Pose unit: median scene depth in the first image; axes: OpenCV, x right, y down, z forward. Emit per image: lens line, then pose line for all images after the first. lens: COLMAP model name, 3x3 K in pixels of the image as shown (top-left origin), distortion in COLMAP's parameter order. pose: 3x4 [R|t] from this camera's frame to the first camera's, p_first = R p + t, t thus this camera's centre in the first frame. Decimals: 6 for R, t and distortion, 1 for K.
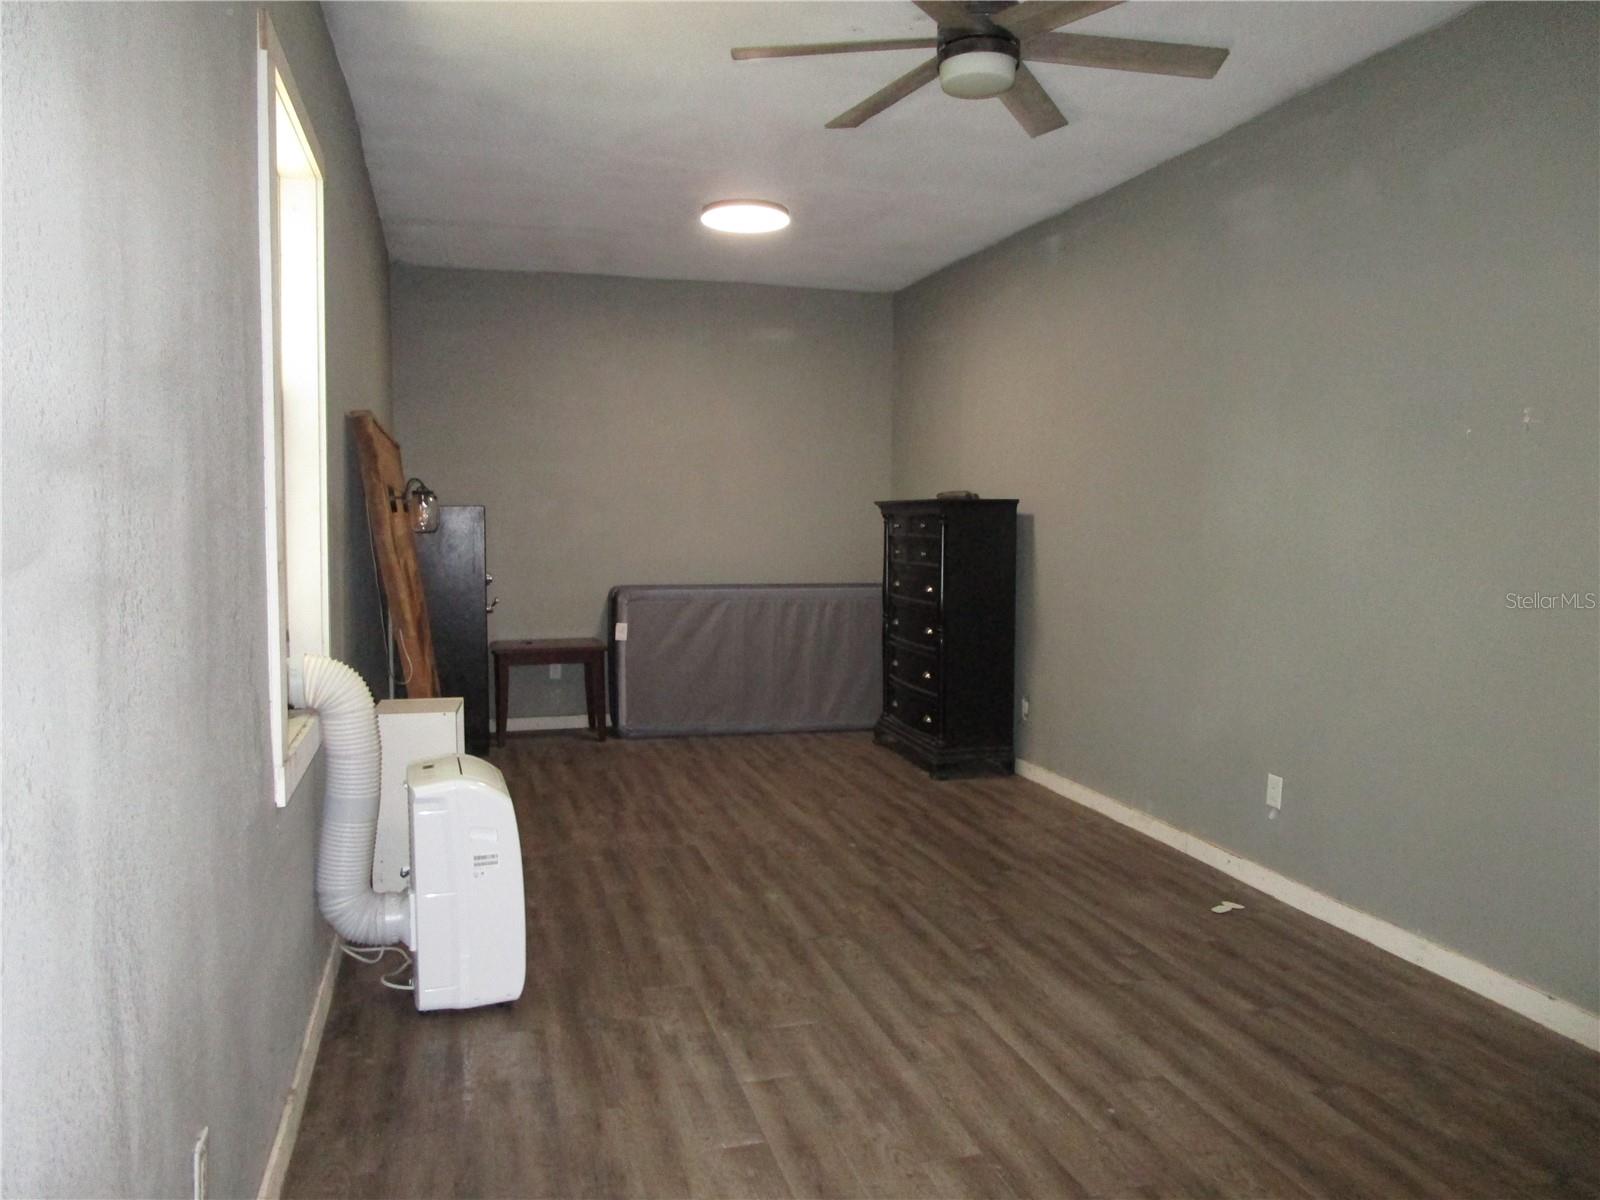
lens RADIAL K [[1131.9, 0, 802.2], [0, 1131.9, 590.8], [0, 0, 1]] dist [-0.032424, 0.011650]
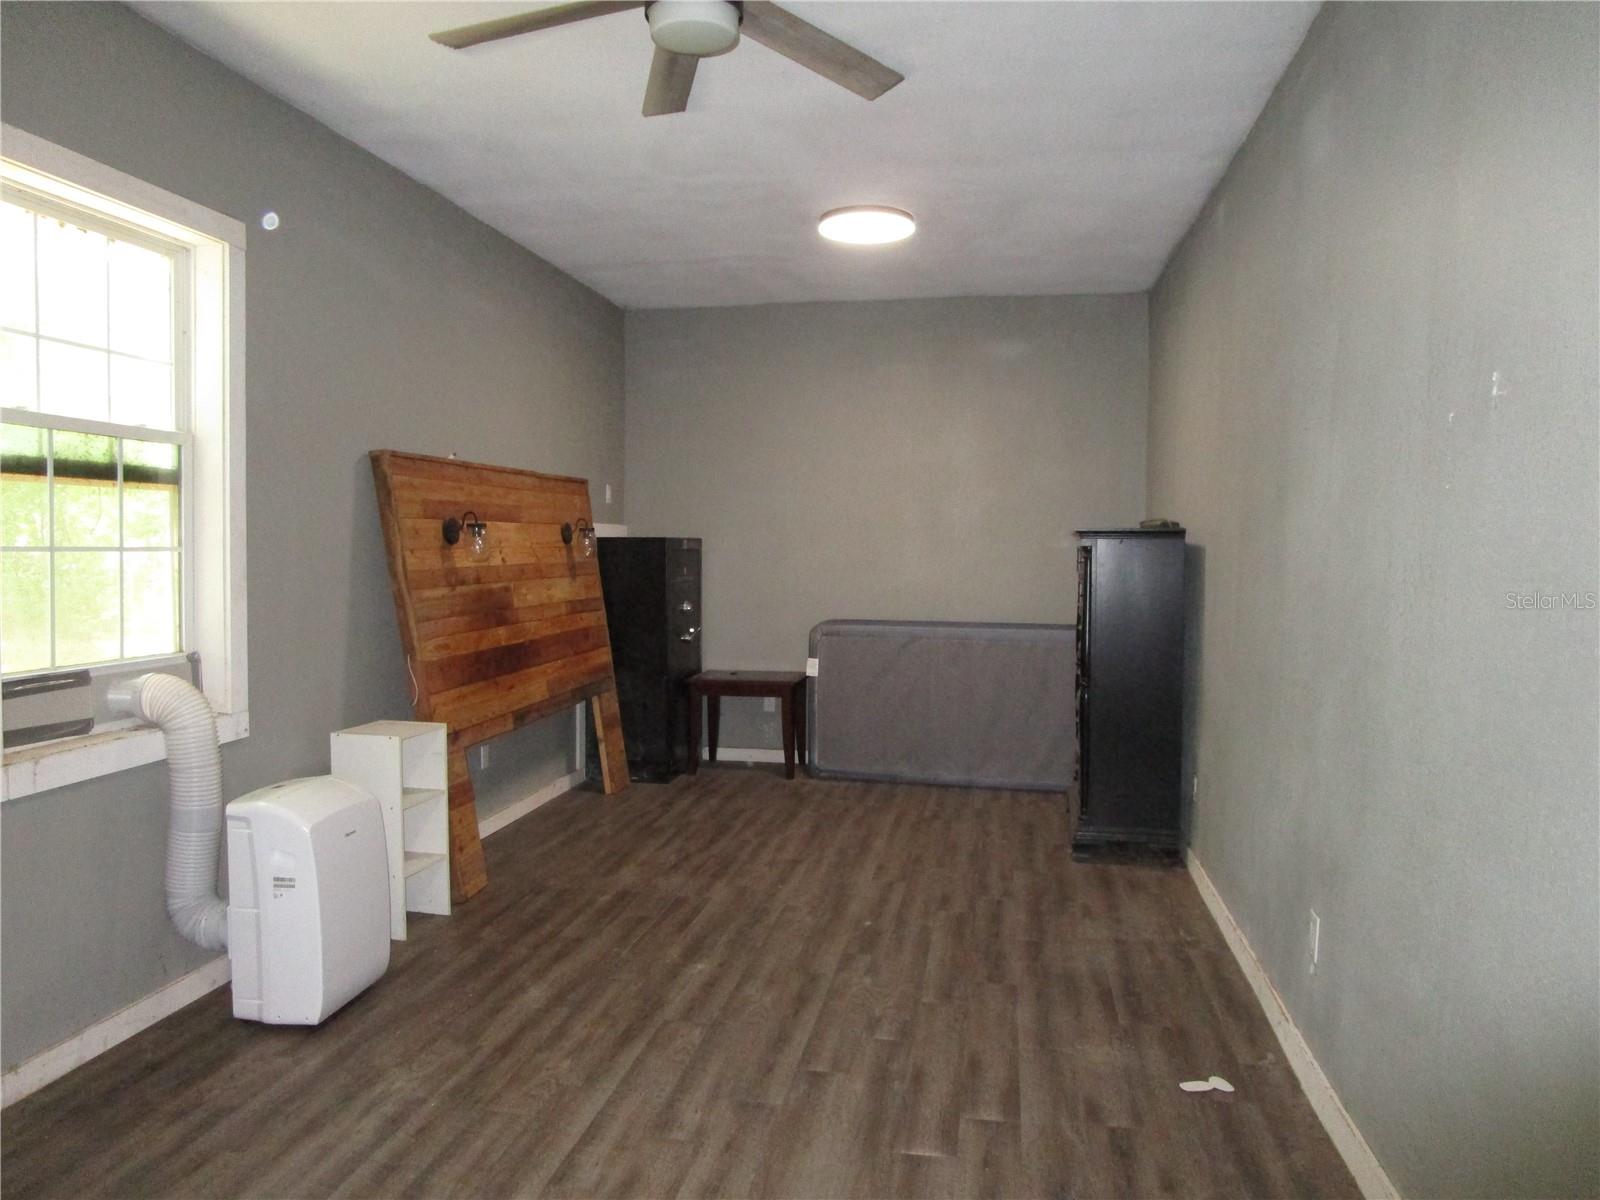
lens RADIAL K [[1131.9, 0, 802.2], [0, 1131.9, 590.8], [0, 0, 1]] dist [-0.032424, 0.011650]
pose [[0.893994, 0.018405, -0.447701, 0.477367], [-0.030661, 0.999327, -0.020143, -0.017420], [0.447029, 0.031735, 0.893956, 0.227762]]
